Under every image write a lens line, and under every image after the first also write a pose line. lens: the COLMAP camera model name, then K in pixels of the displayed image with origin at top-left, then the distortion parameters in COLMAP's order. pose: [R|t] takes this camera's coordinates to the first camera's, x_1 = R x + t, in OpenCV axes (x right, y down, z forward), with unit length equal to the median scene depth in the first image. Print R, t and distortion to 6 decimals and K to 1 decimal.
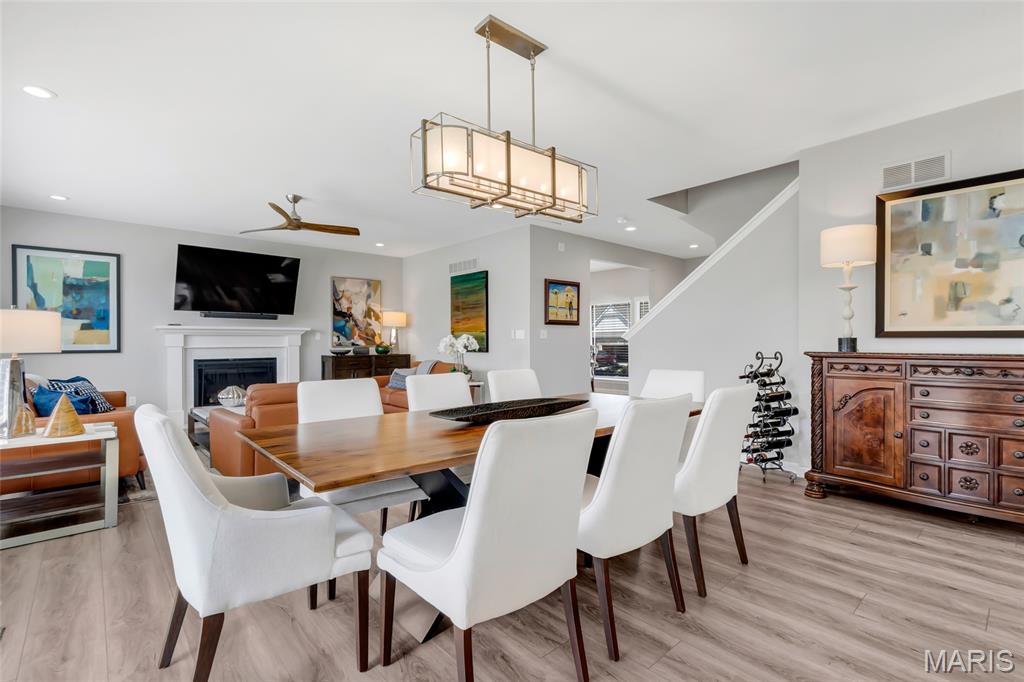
lens RADIAL K [[470.2, 0, 508.9], [0, 470.2, 343.0], [0, 0, 1]] dist [-0.003748, 0.000390]
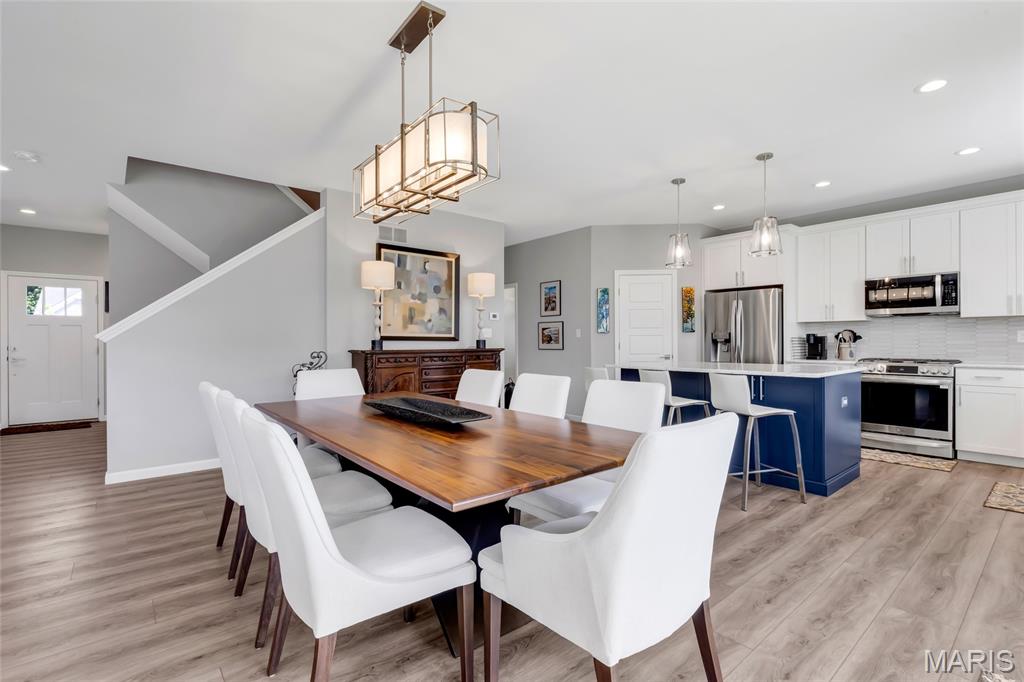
lens RADIAL K [[470.2, 0, 508.9], [0, 470.2, 343.0], [0, 0, 1]] dist [-0.003748, 0.000390]
pose [[0.036957, -0.000038, 0.999317, -0.355971], [0.007011, 0.999975, -0.000221, 0.000447], [-0.999292, 0.007015, 0.036957, 0.287948]]
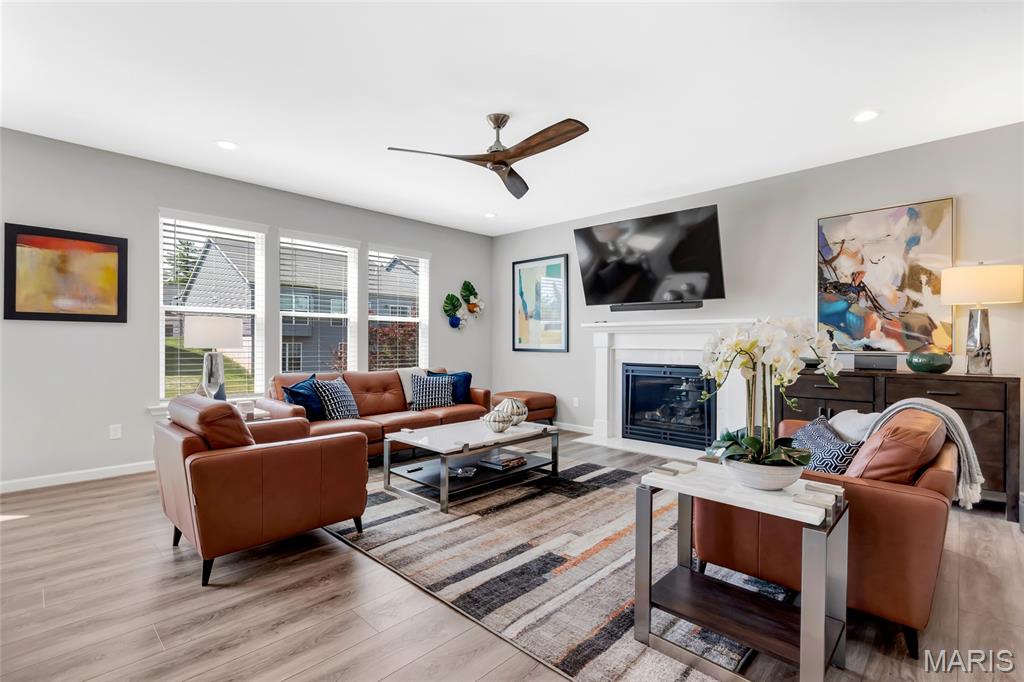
lens RADIAL K [[470.2, 0, 508.9], [0, 470.2, 343.0], [0, 0, 1]] dist [-0.003748, 0.000390]
pose [[0.072417, 0.005482, -0.997359, 0.151312], [-0.007131, 0.999962, 0.004979, -0.002662], [0.997349, 0.006752, 0.072453, 0.755041]]
